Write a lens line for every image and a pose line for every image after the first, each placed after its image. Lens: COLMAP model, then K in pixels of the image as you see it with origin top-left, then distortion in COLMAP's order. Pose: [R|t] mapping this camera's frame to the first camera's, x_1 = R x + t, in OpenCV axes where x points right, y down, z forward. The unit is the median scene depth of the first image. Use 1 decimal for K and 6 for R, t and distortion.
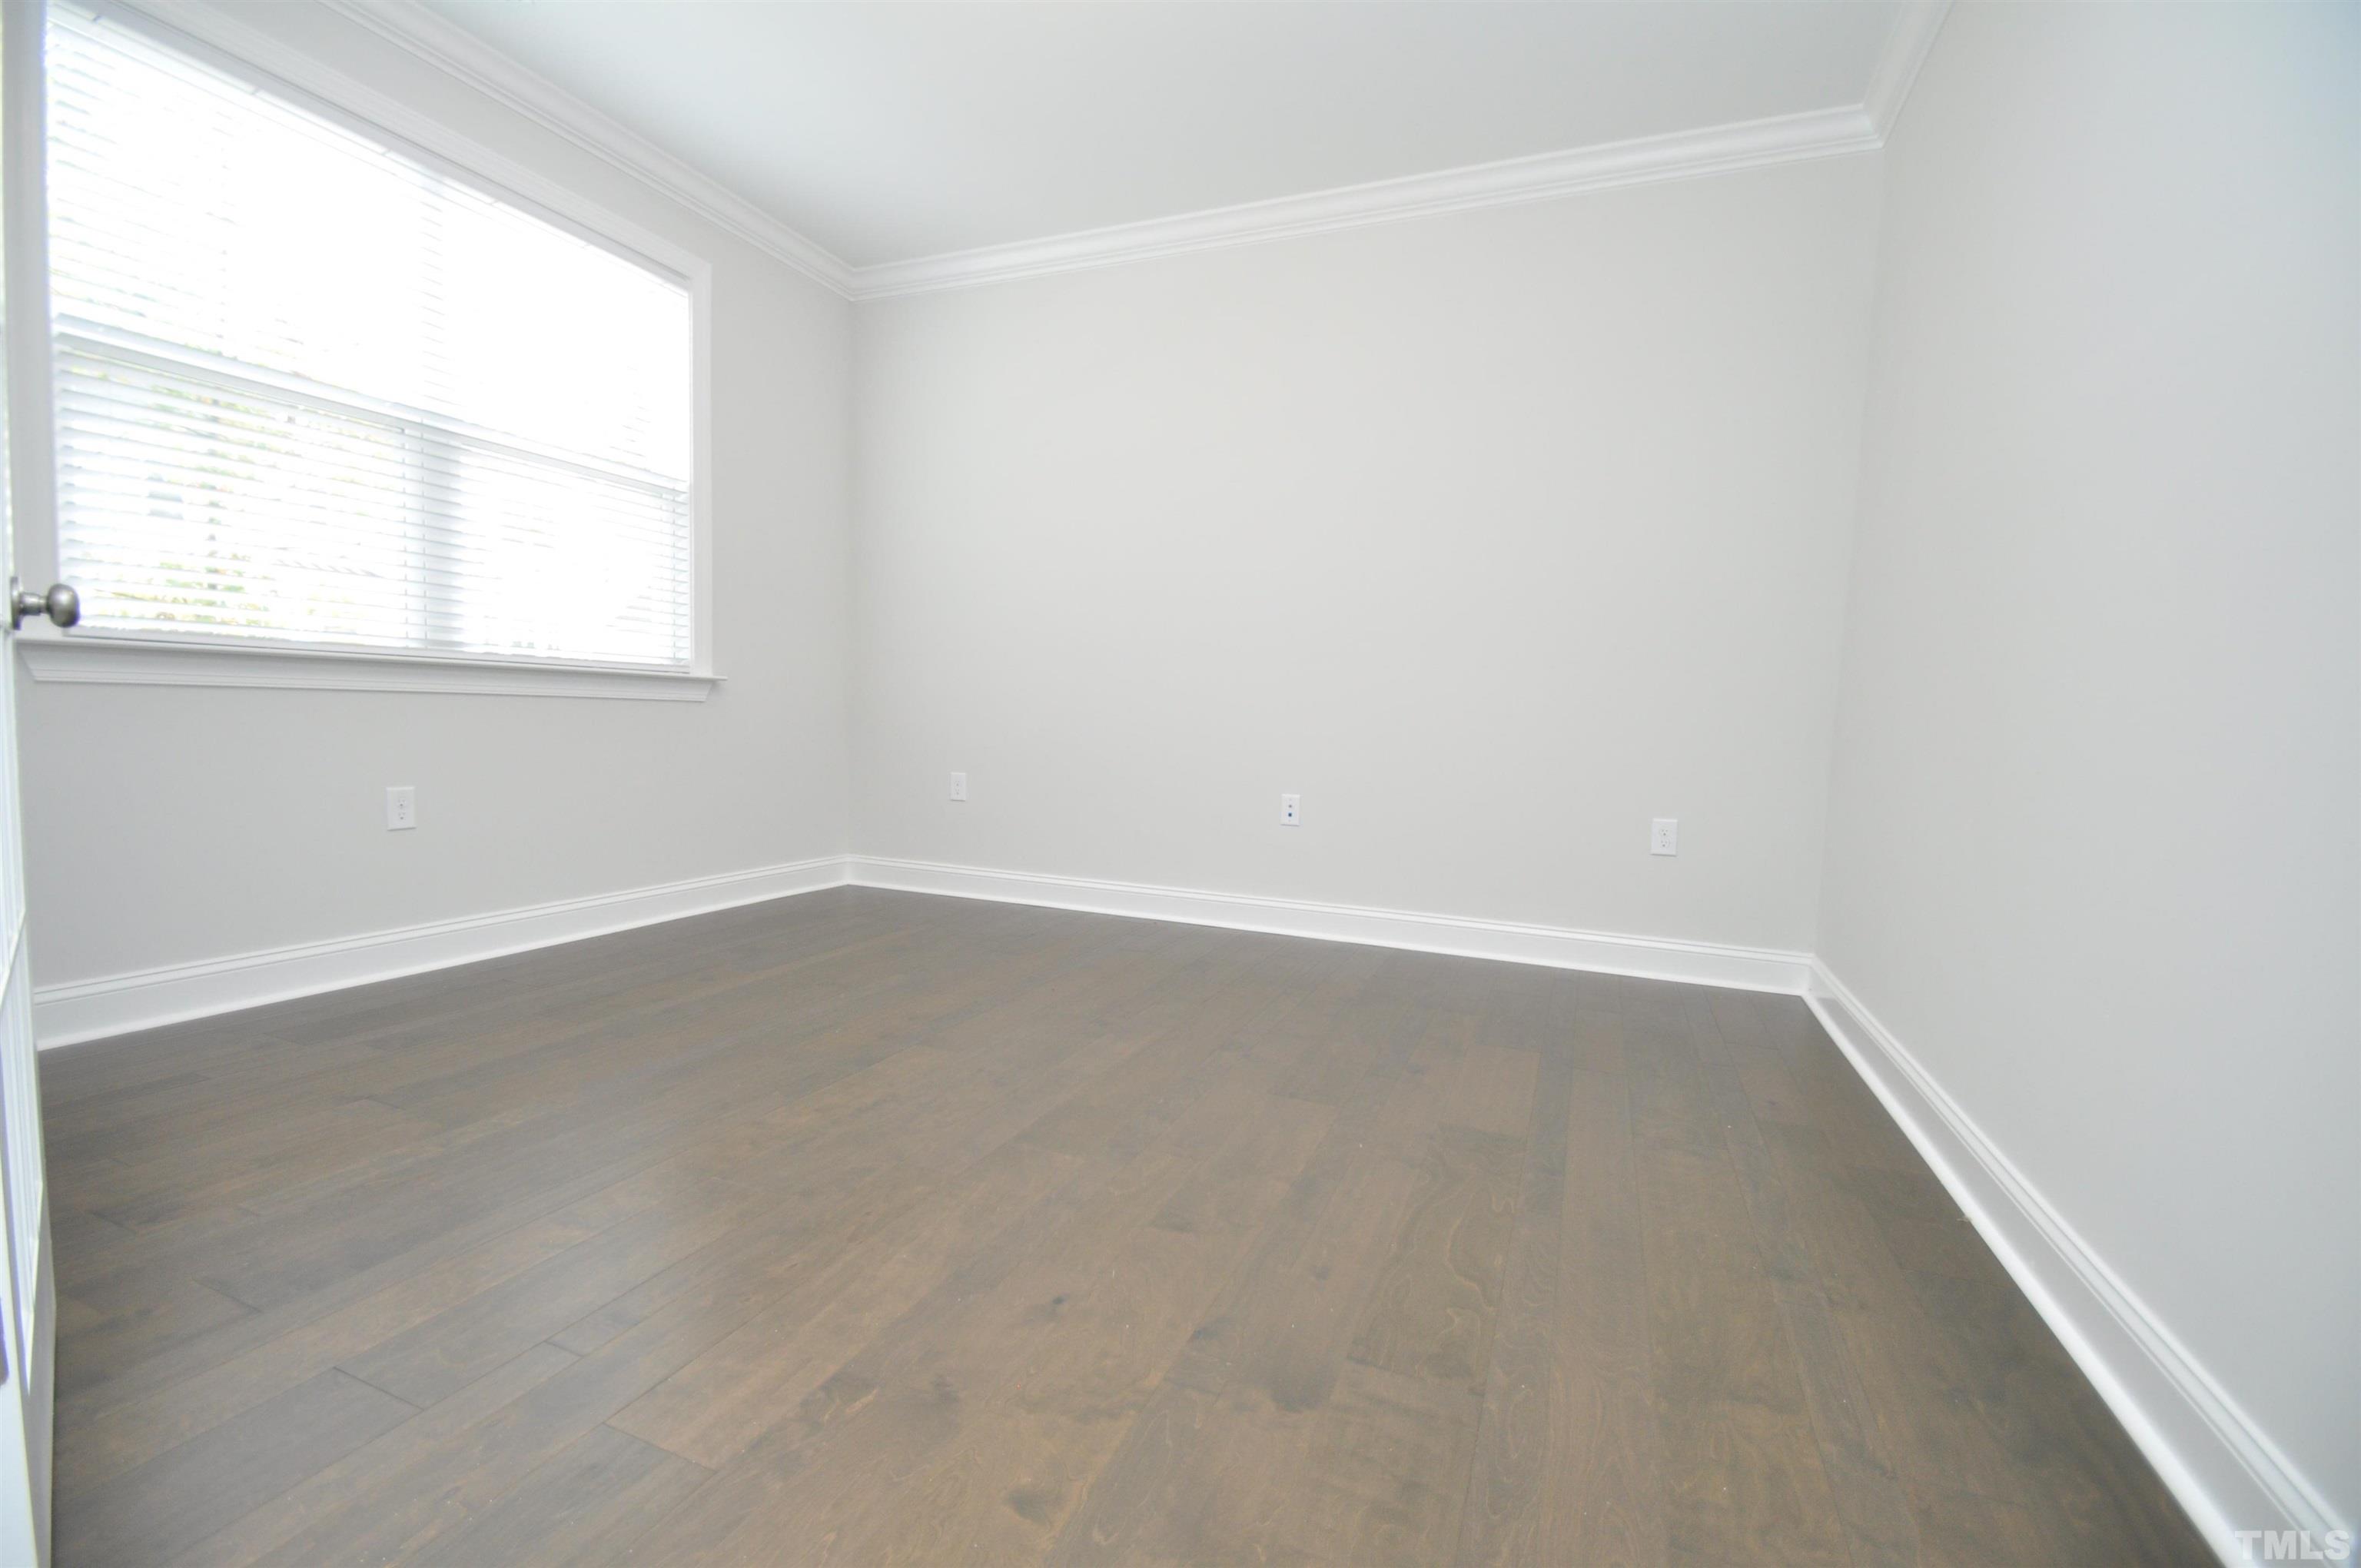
lens RADIAL K [[1036.6, 0, 1161.3], [0, 1036.6, 801.8], [0, 0, 1]] dist [0.002173, -0.006148]
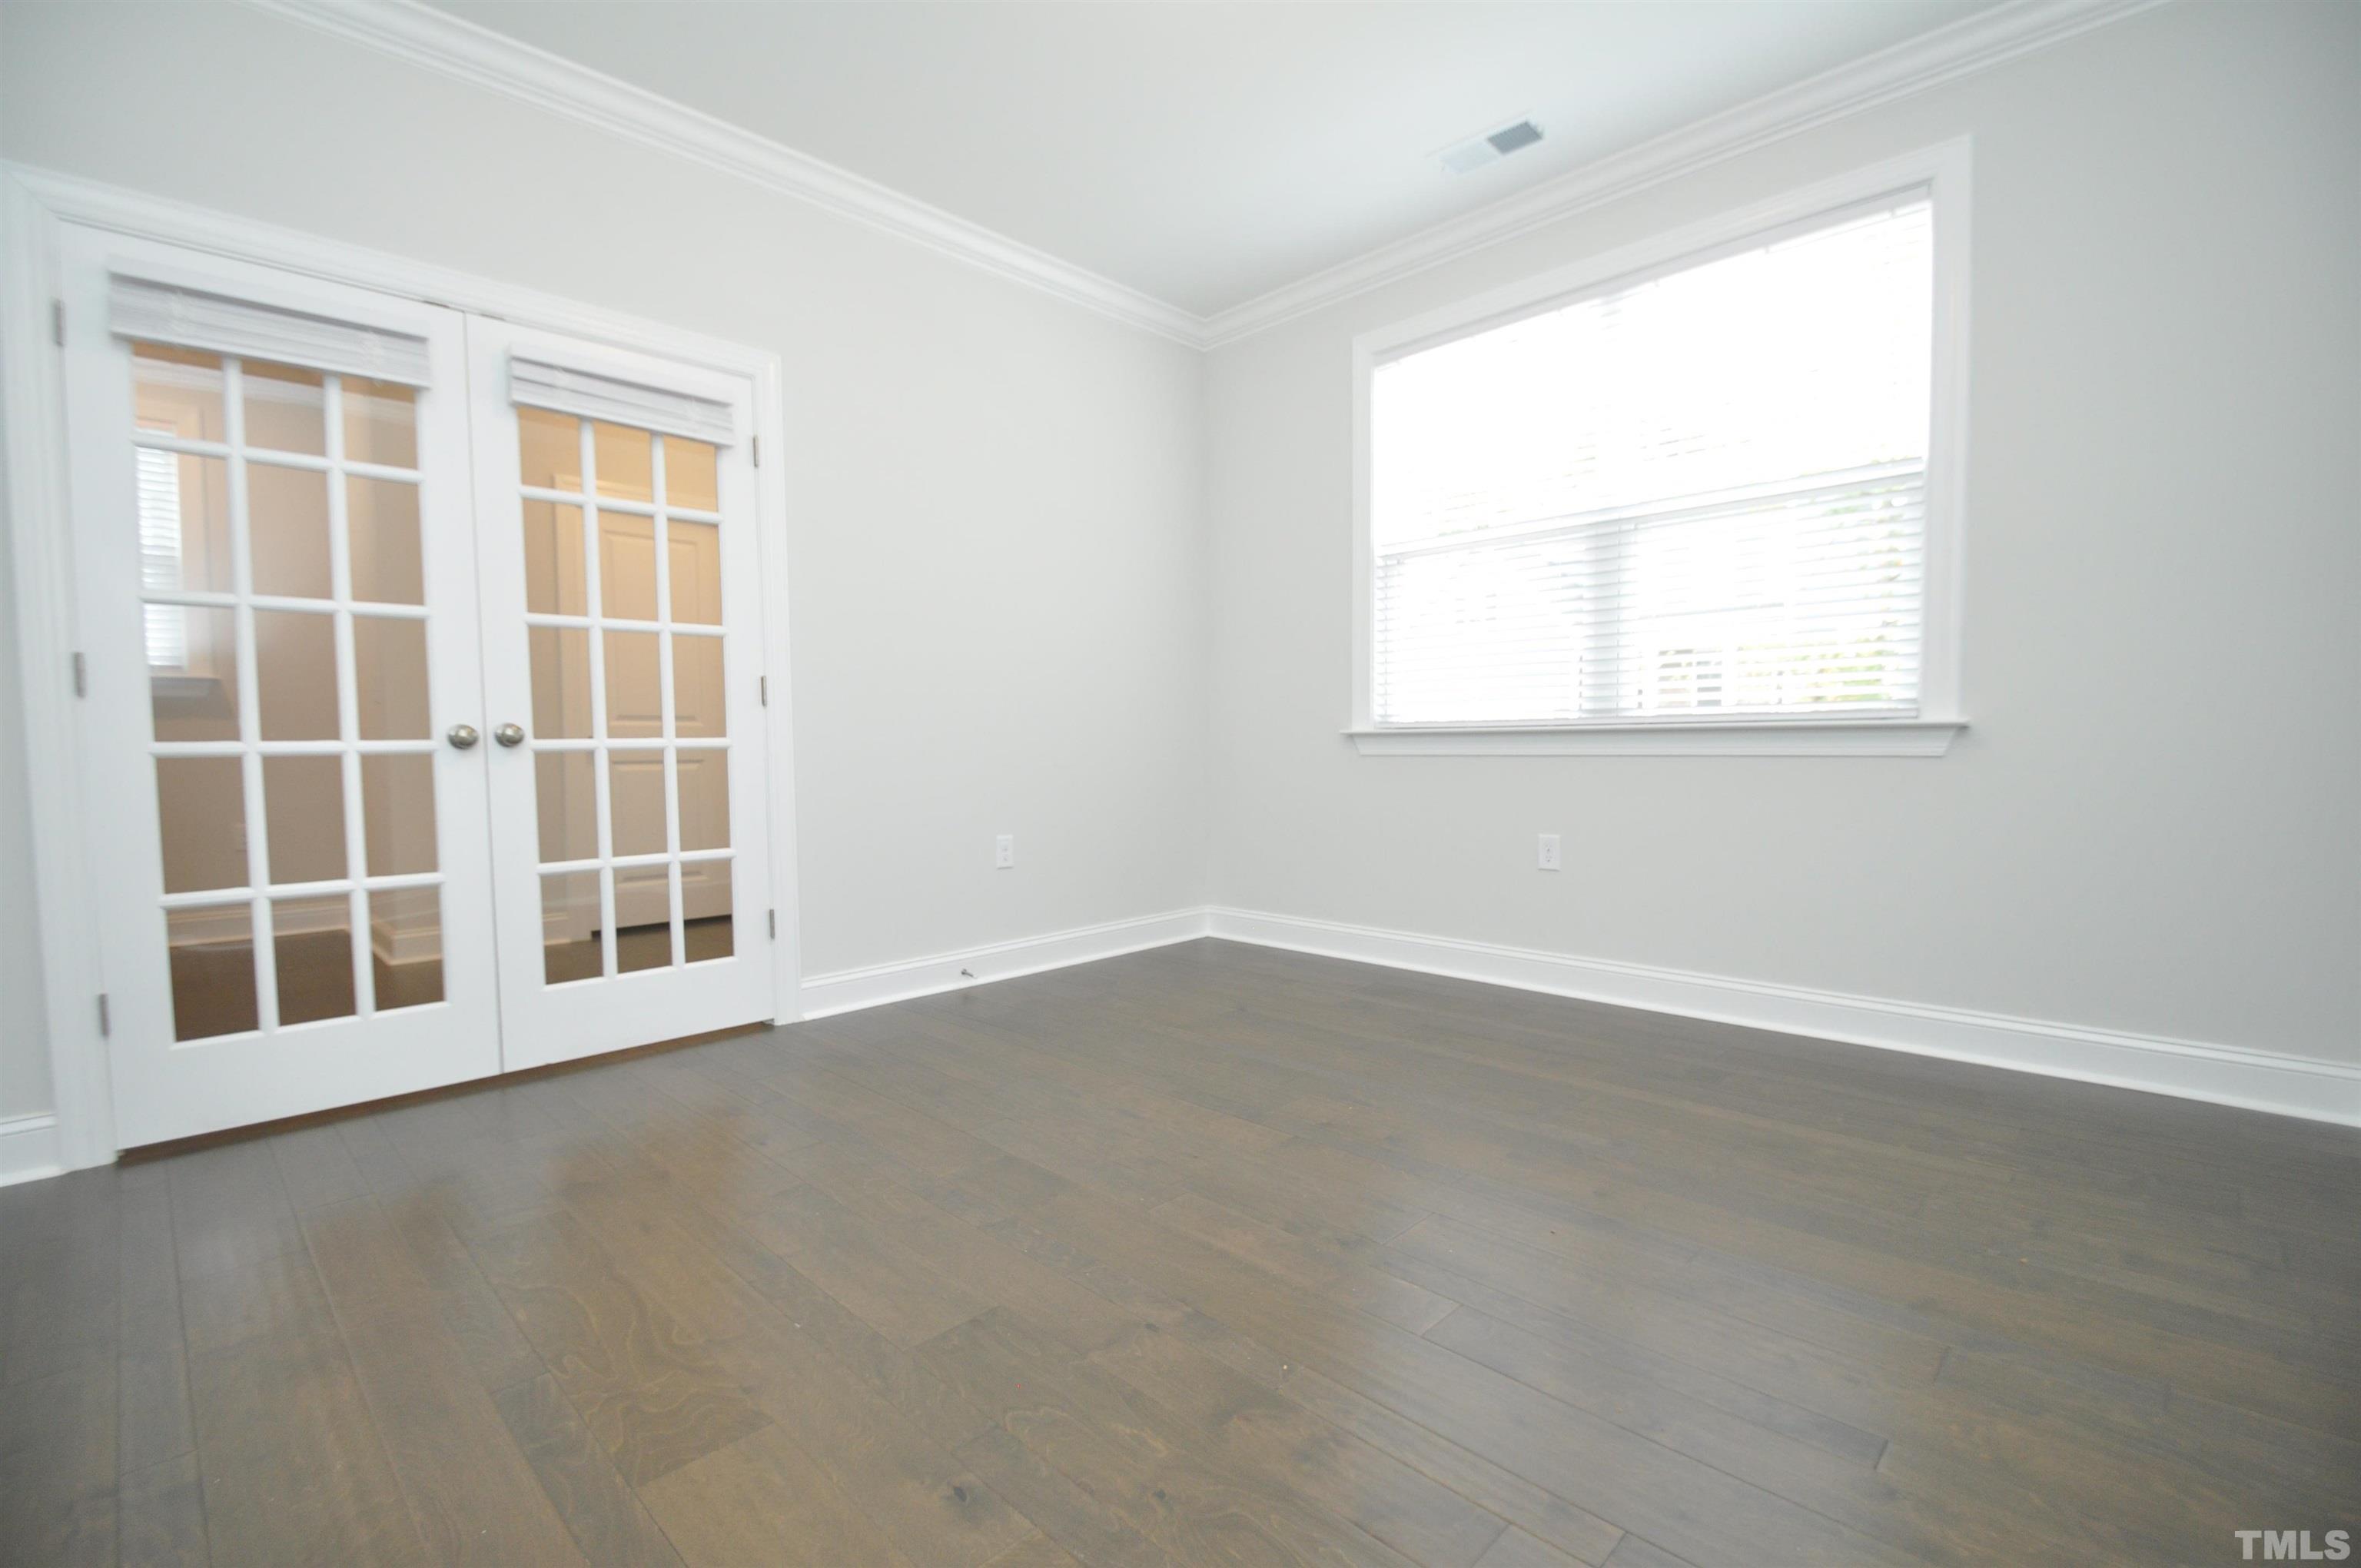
lens RADIAL K [[1036.6, 0, 1161.3], [0, 1036.6, 801.8], [0, 0, 1]] dist [0.002173, -0.006148]
pose [[-0.376783, 0.022179, -0.926036, 0.527206], [-0.079700, 0.995230, 0.056264, -0.081053], [0.922866, 0.095005, -0.373218, 0.993695]]
